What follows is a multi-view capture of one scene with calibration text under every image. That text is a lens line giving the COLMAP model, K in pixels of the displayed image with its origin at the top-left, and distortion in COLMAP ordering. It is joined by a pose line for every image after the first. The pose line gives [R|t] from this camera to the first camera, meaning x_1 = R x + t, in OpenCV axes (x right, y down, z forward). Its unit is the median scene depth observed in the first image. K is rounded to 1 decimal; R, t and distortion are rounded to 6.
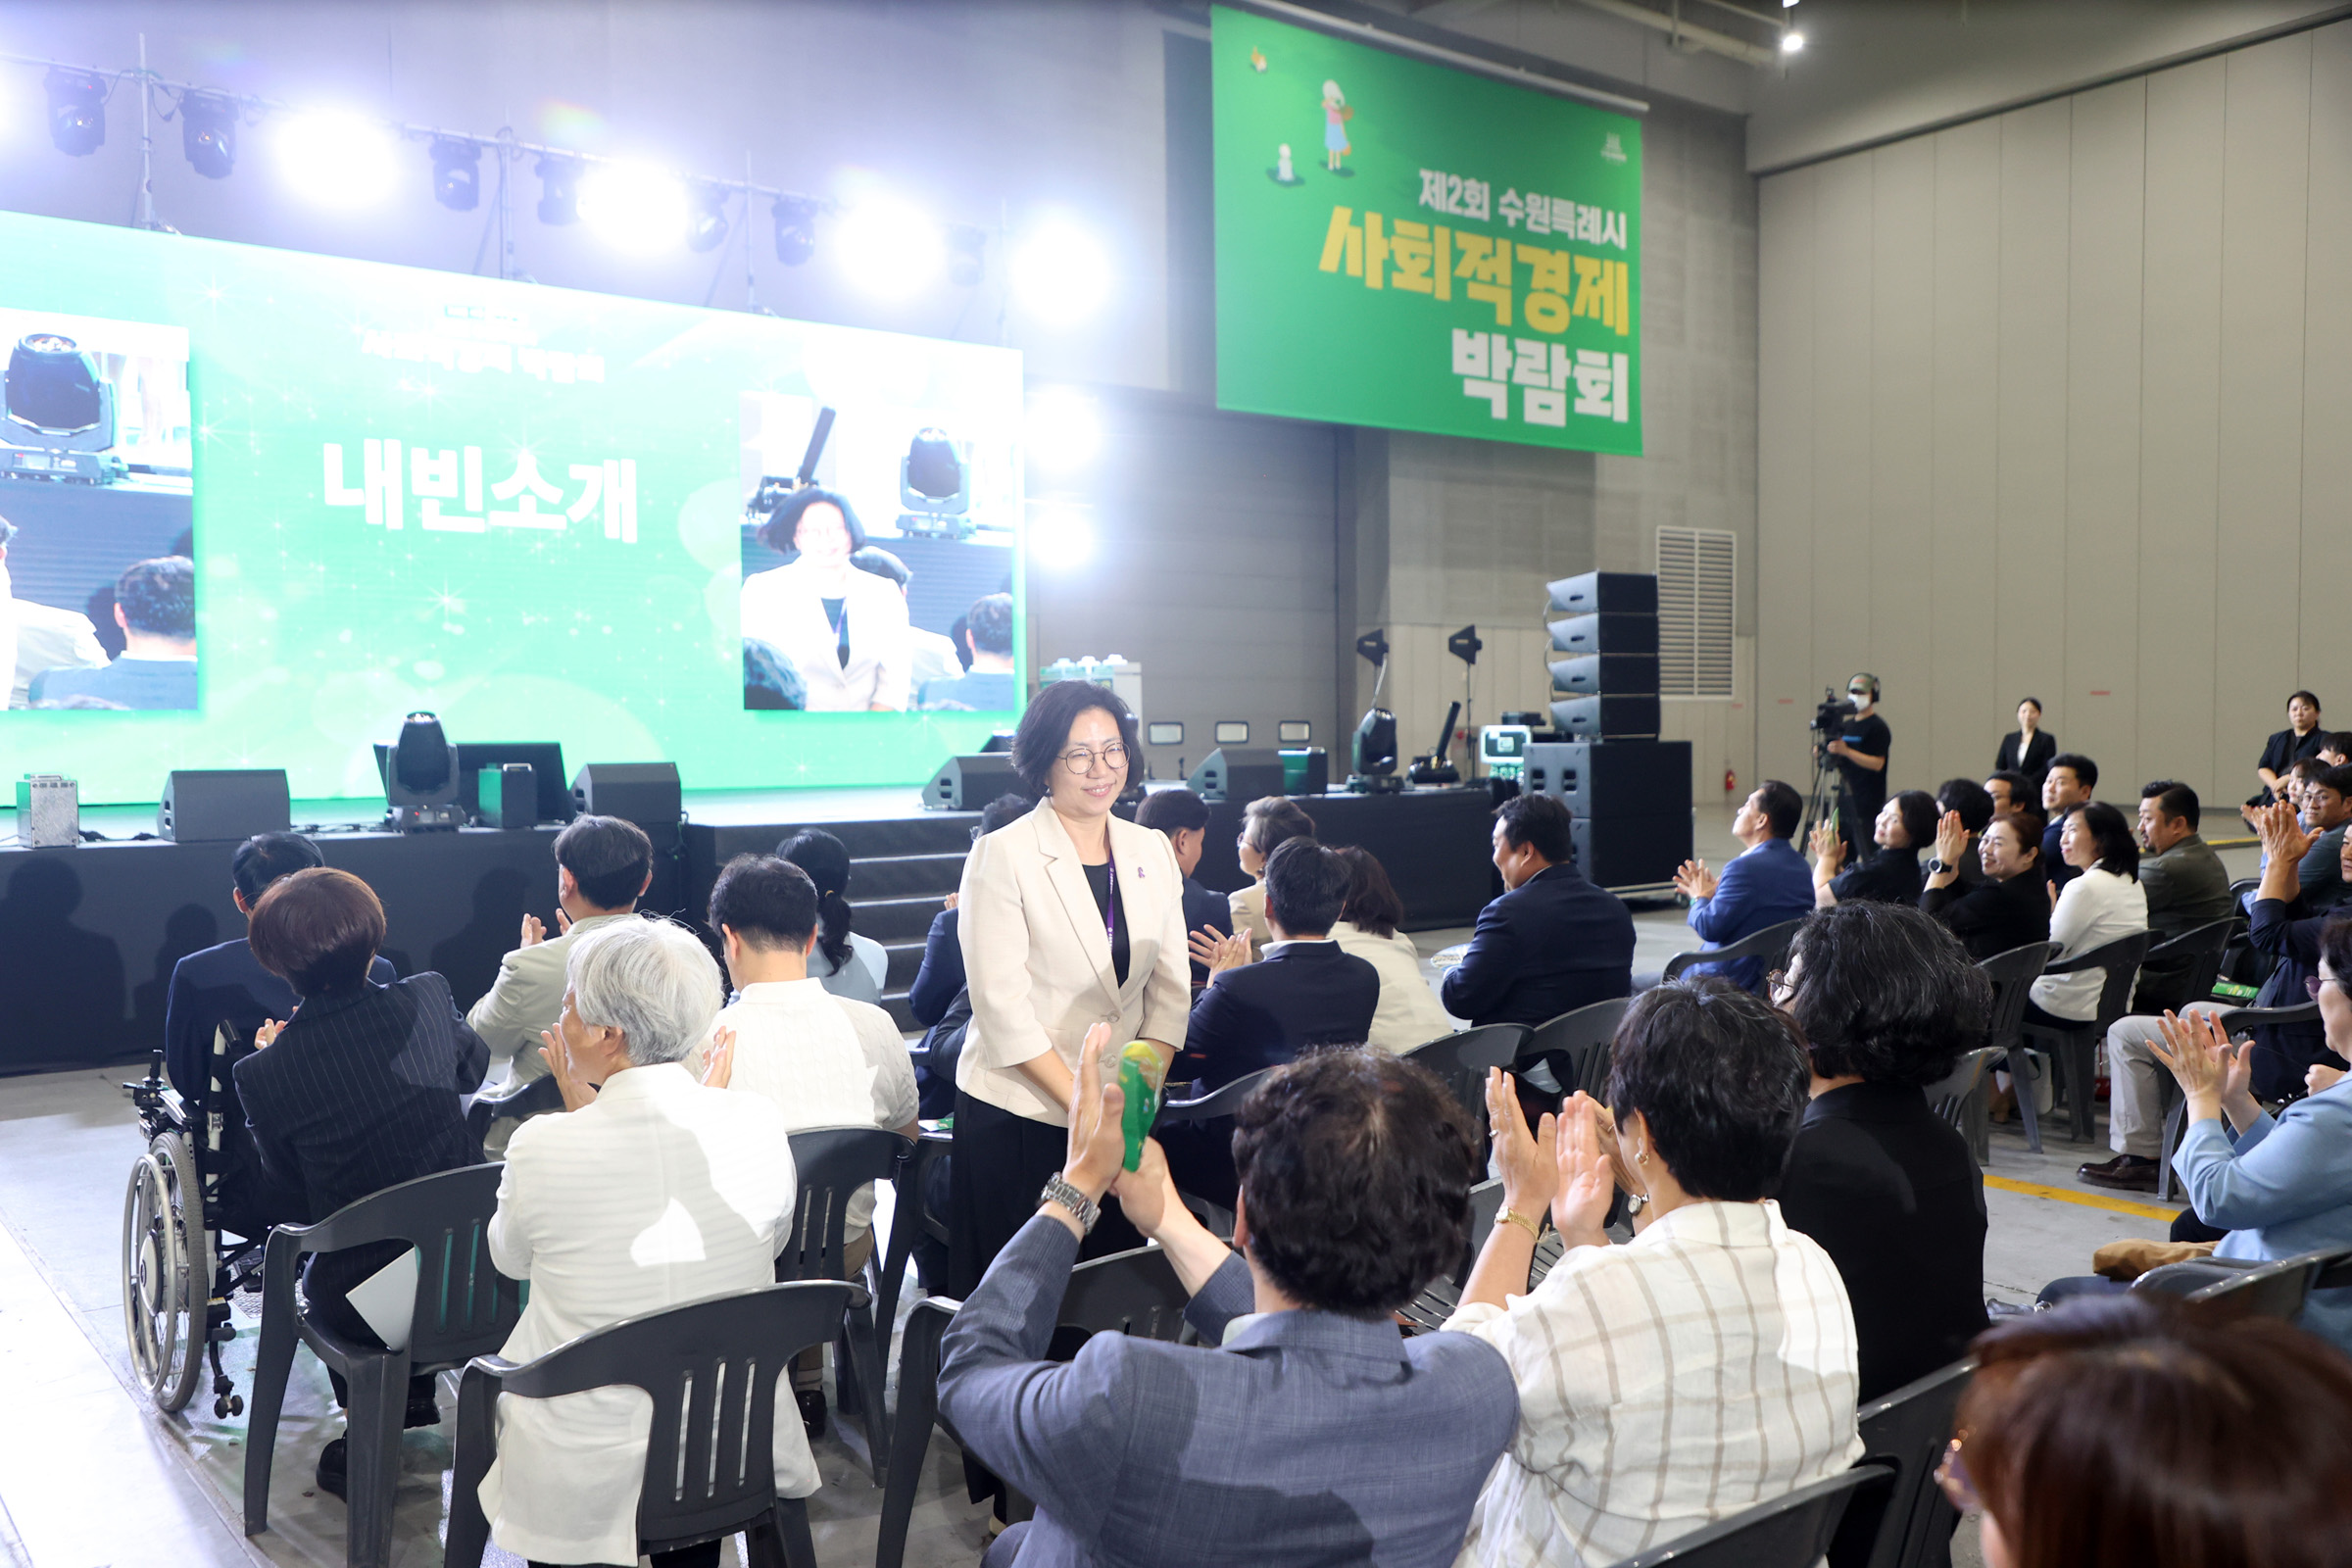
lens RADIAL K [[1982.2, 0, 1169.9], [0, 1982.2, 805.2], [0, 0, 1]] dist [-0.012648, 0.063574]
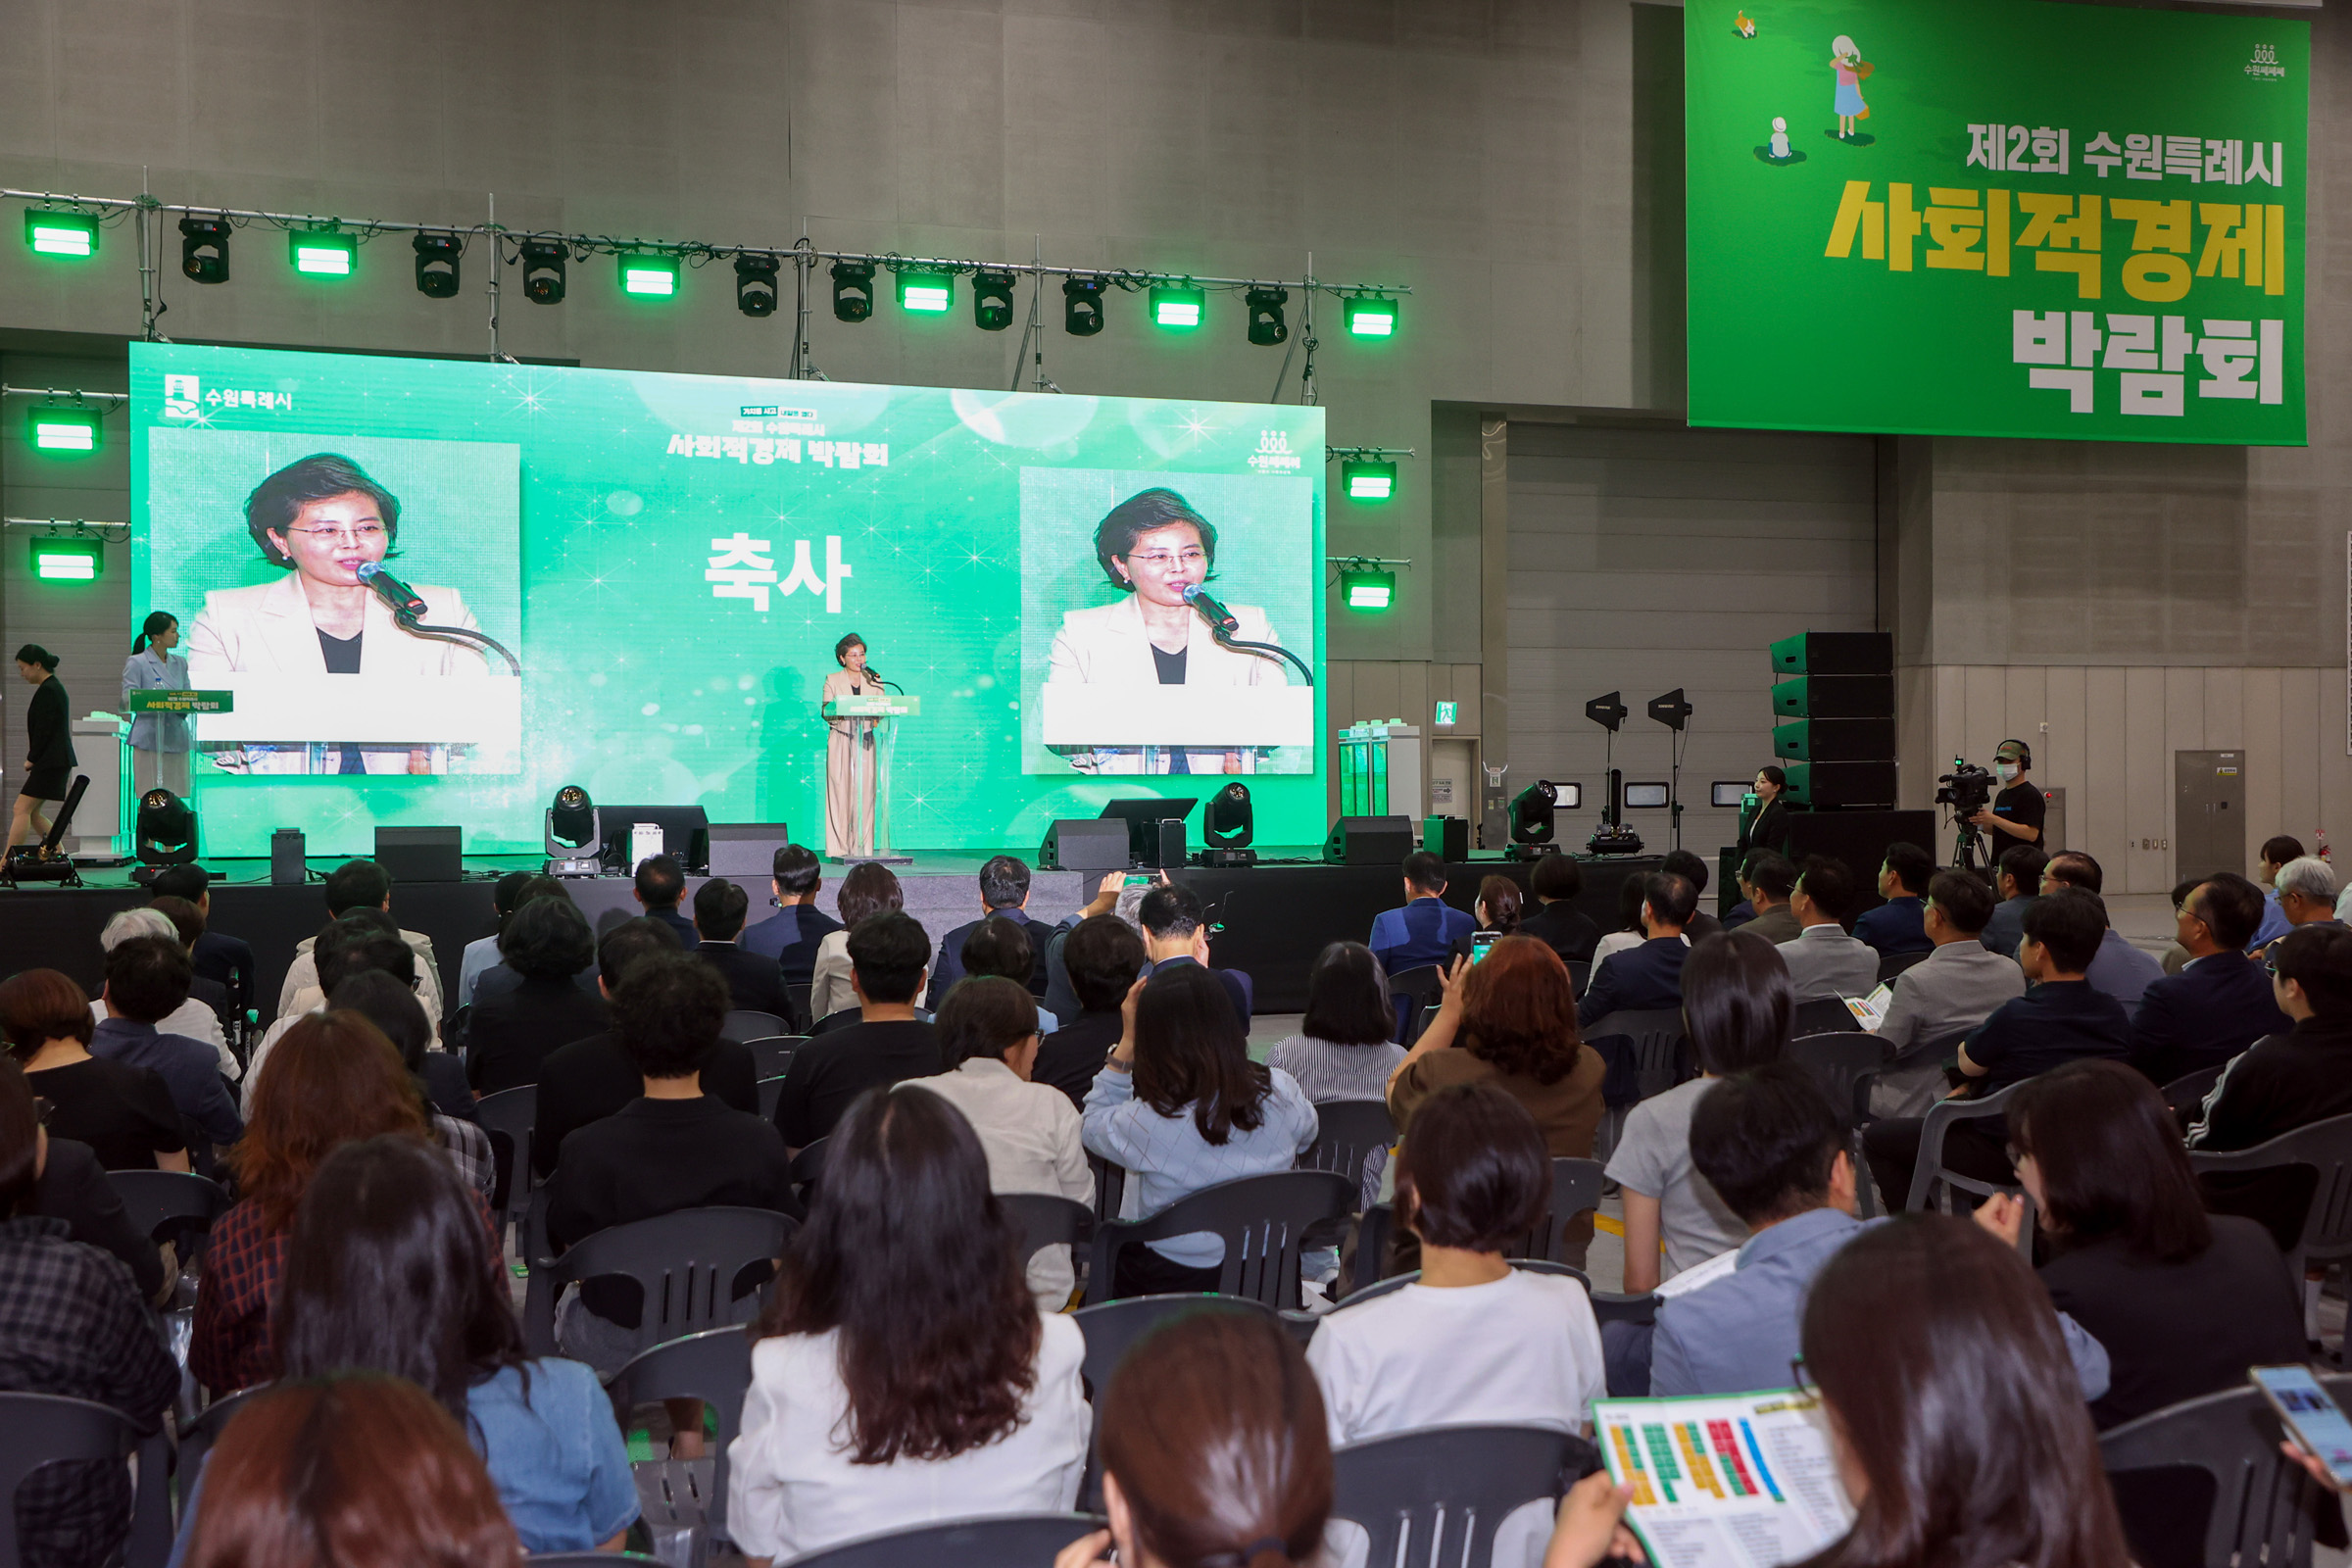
lens RADIAL K [[2557.2, 0, 1175.1], [0, 2557.2, 763.4], [0, 0, 1]] dist [0.114642, 0.000000]
pose [[0.941182, 0.001097, -0.337899, 0.309580], [-0.016532, 0.998947, -0.042807, 0.002642], [0.337496, 0.045875, 0.940209, -0.226952]]
